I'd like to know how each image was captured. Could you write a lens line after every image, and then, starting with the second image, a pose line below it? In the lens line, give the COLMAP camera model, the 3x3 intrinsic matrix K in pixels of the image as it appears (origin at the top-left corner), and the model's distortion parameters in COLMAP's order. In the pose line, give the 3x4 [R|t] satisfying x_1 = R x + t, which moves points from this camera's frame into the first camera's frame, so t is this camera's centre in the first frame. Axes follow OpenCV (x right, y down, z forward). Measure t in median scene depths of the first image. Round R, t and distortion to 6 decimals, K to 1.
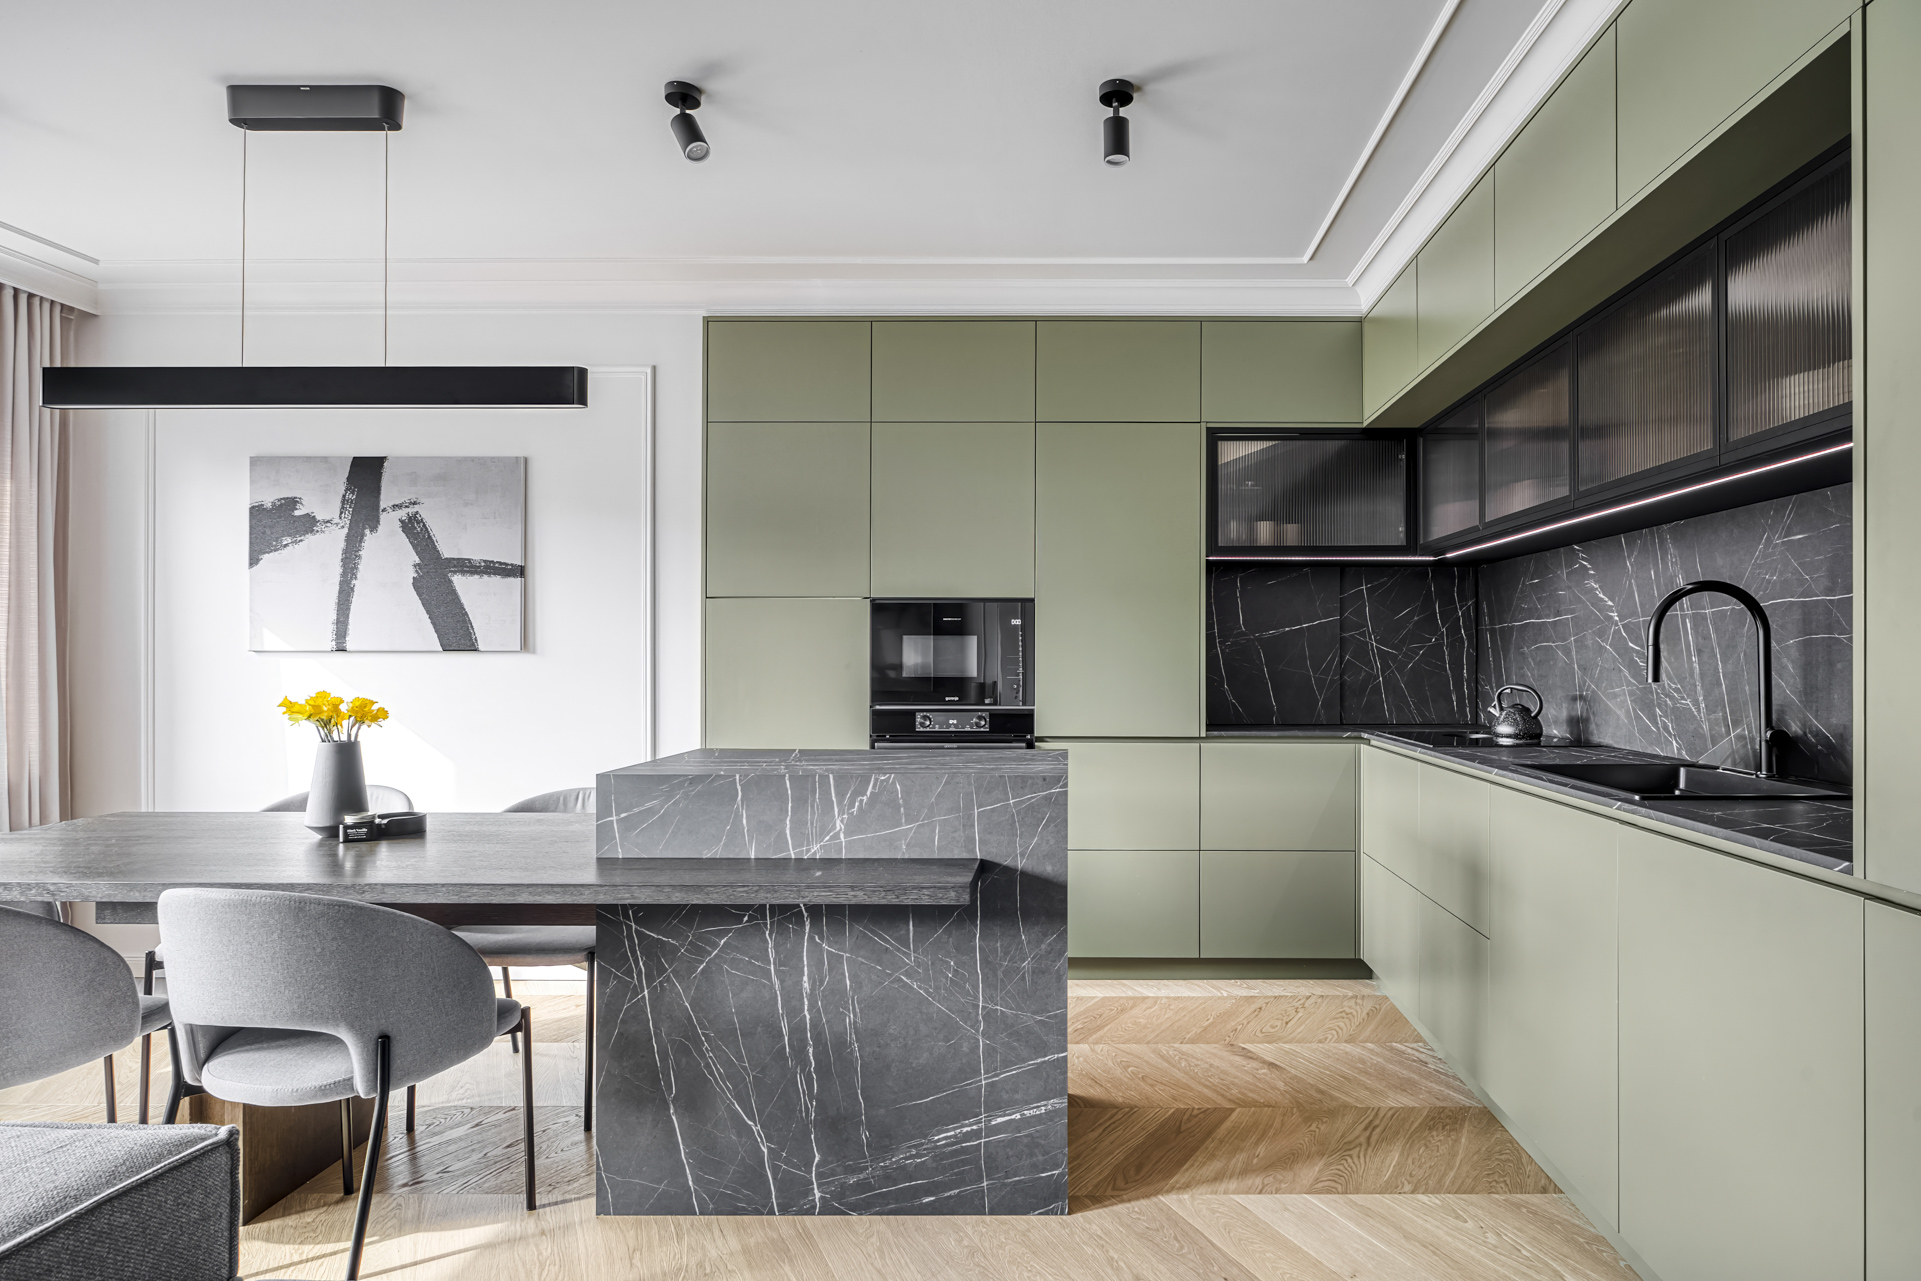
lens RADIAL K [[1020.0, 0, 1041.8], [0, 1020.0, 656.6], [0, 0, 1]] dist [-0.002939, 0.000838]
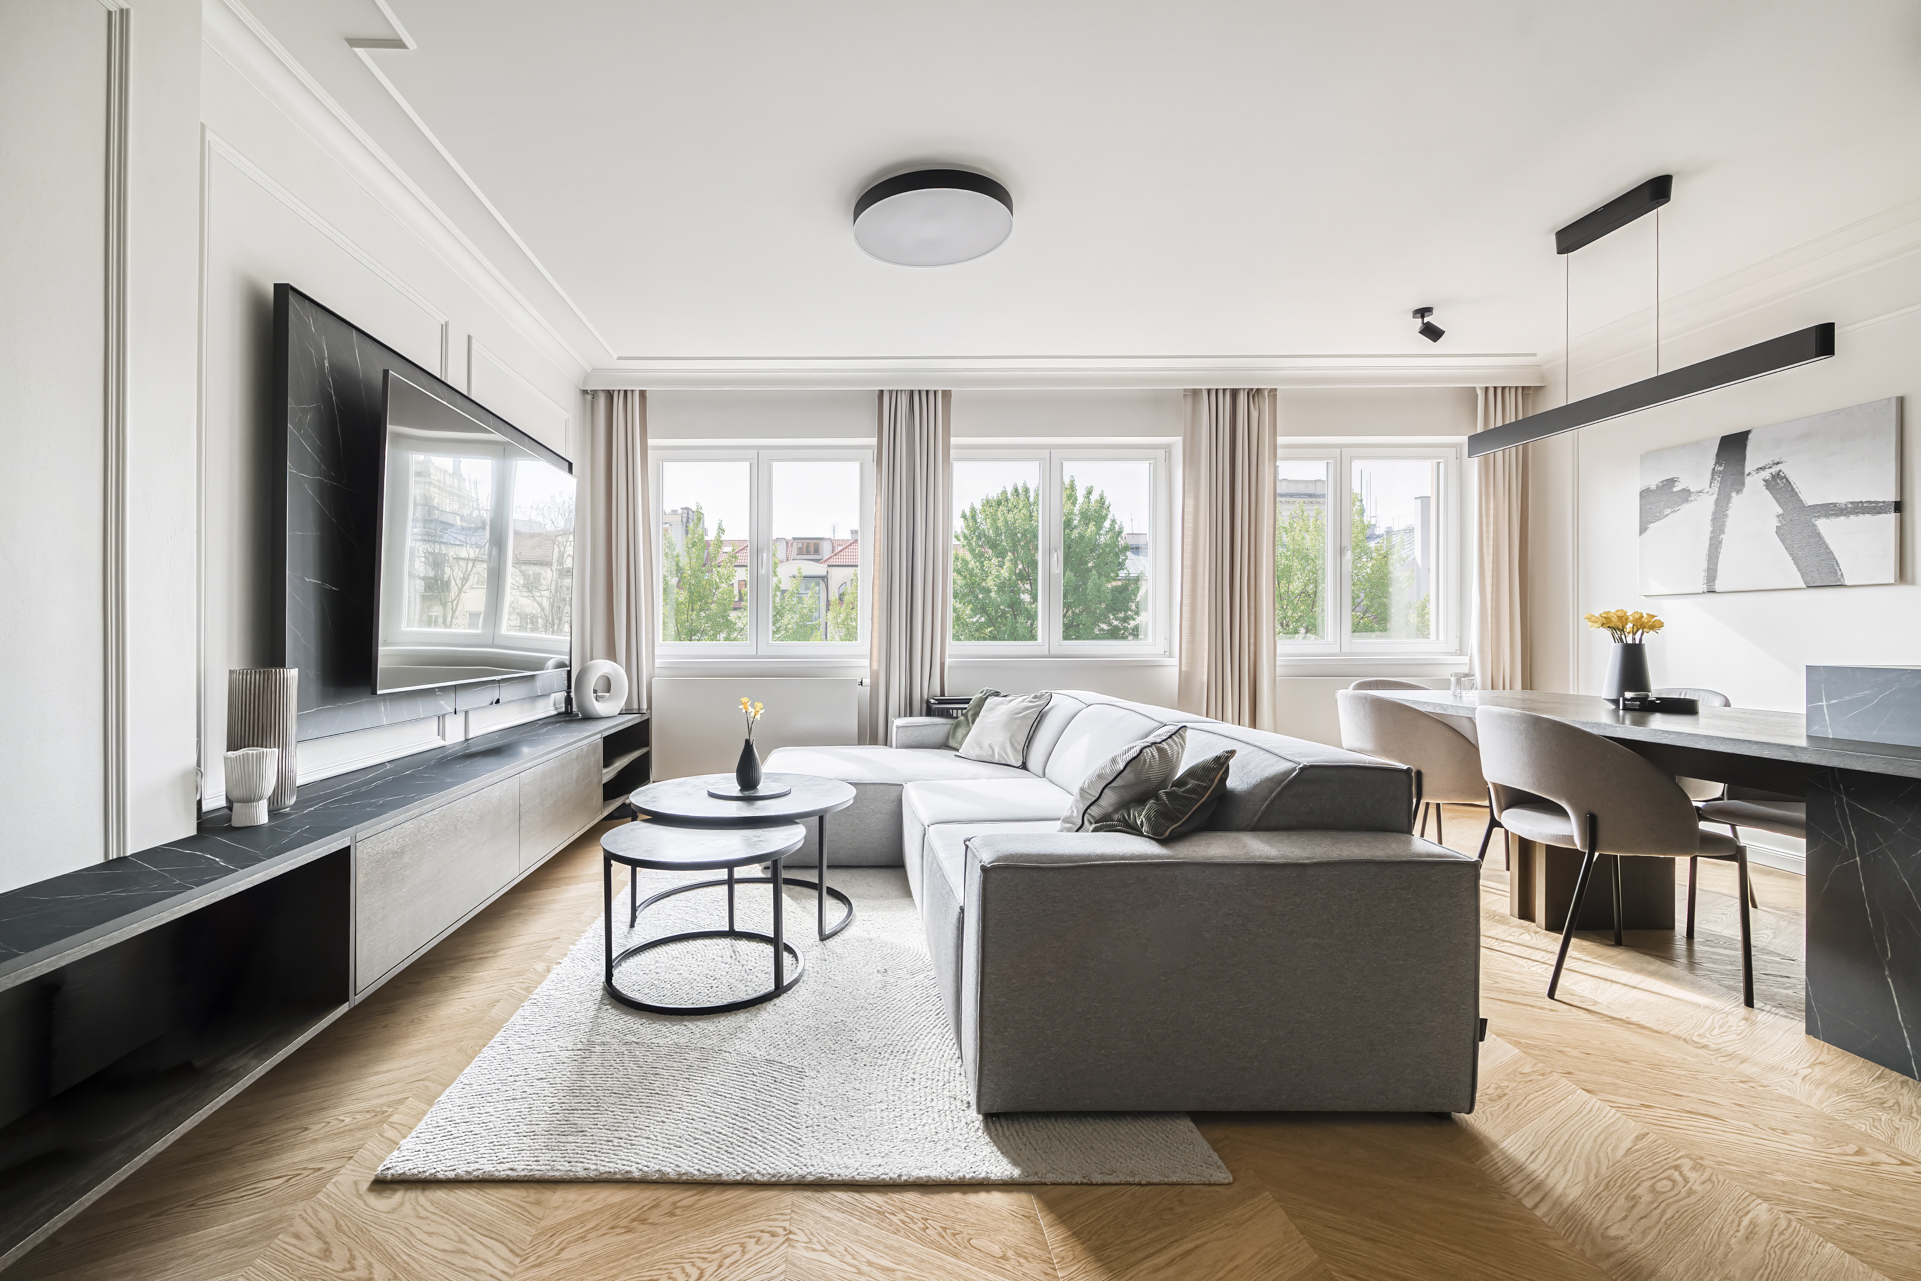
lens RADIAL K [[790.6, 0, 870.9], [0, 790.6, 638.3], [0, 0, 1]] dist [-0.008358, 0.000799]
pose [[0.027836, 0.008336, -0.999578, 0.389418], [0.002165, 0.999962, 0.008400, 0.062748], [0.999610, -0.002398, 0.027817, -0.109071]]
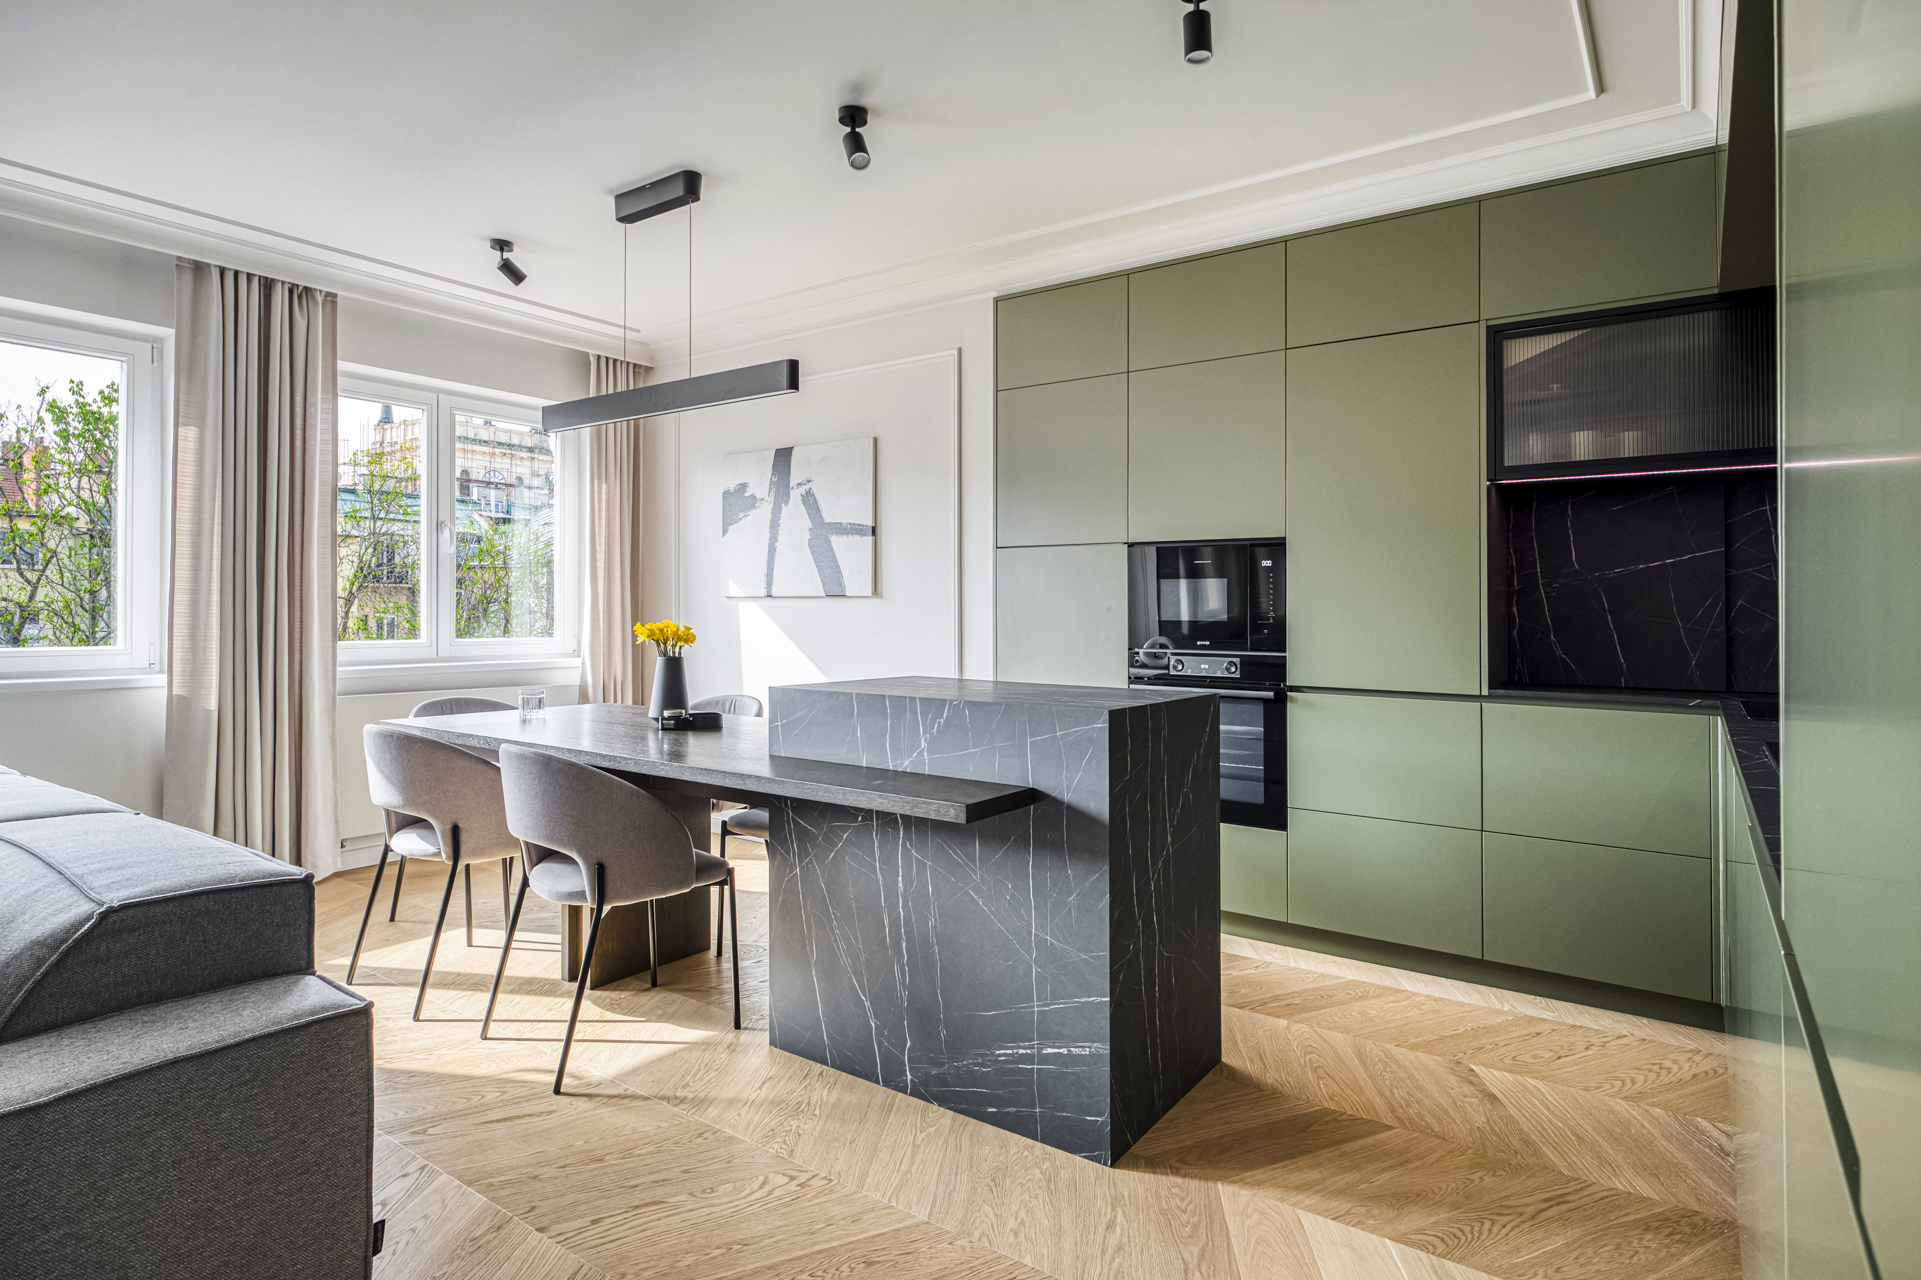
lens RADIAL K [[988.2, 0, 964.3], [0, 988.2, 608.9], [0, 0, 1]] dist [0.003201, 0.000274]
pose [[0.825759, 0.005020, -0.564001, 0.372627], [-0.008614, 0.999956, -0.003712, 0.020162], [0.563957, 0.007923, 0.825766, 0.123092]]
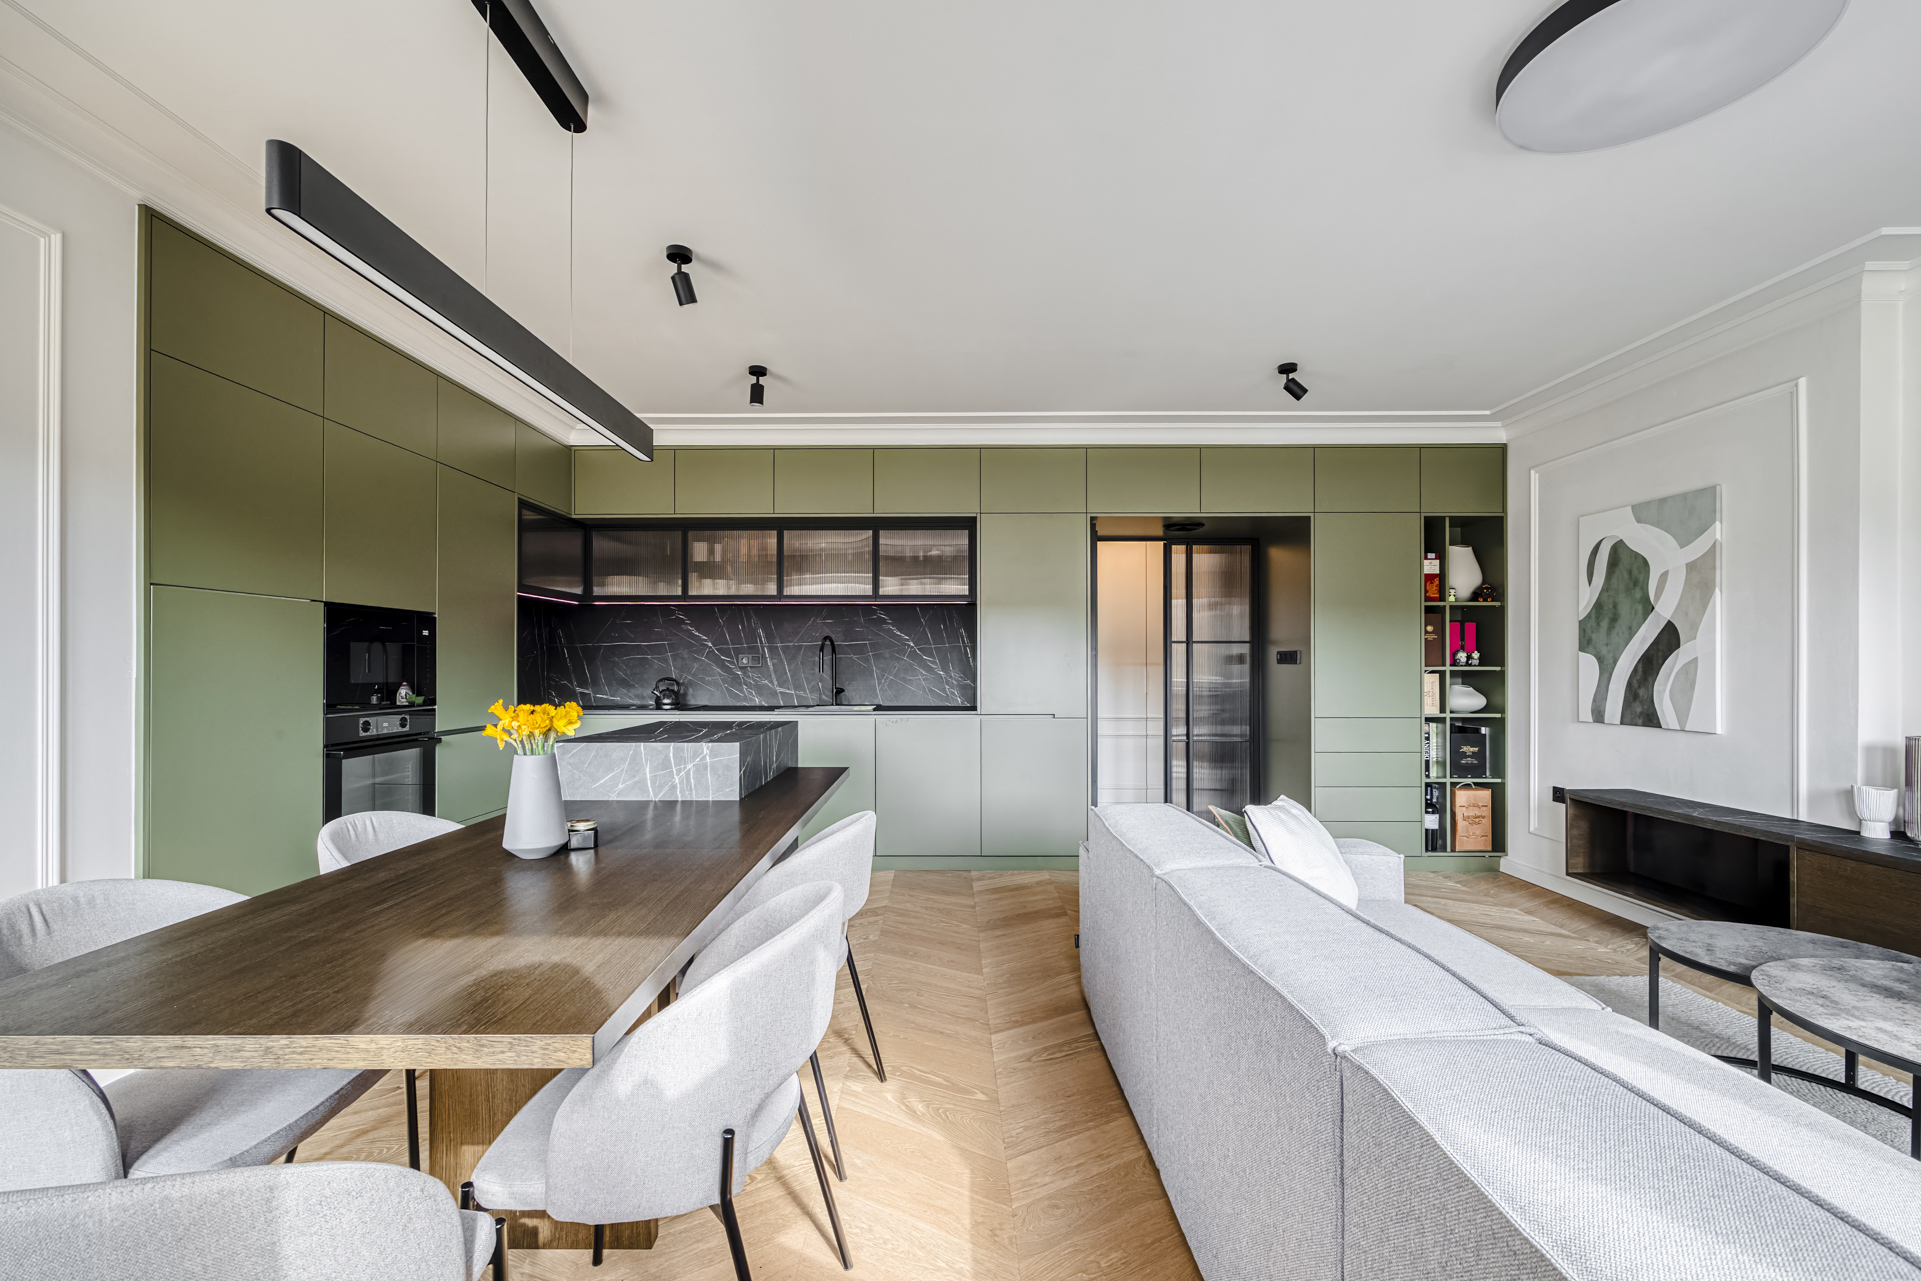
lens RADIAL K [[803.0, 0, 958.3], [0, 803.0, 666.8], [0, 0, 1]] dist [-0.000793, 0.000373]
pose [[-0.034255, -0.000010, 0.999413, -1.368547], [0.000534, 1.000000, 0.000028, 0.005098], [-0.999413, 0.000535, -0.034255, 0.619443]]
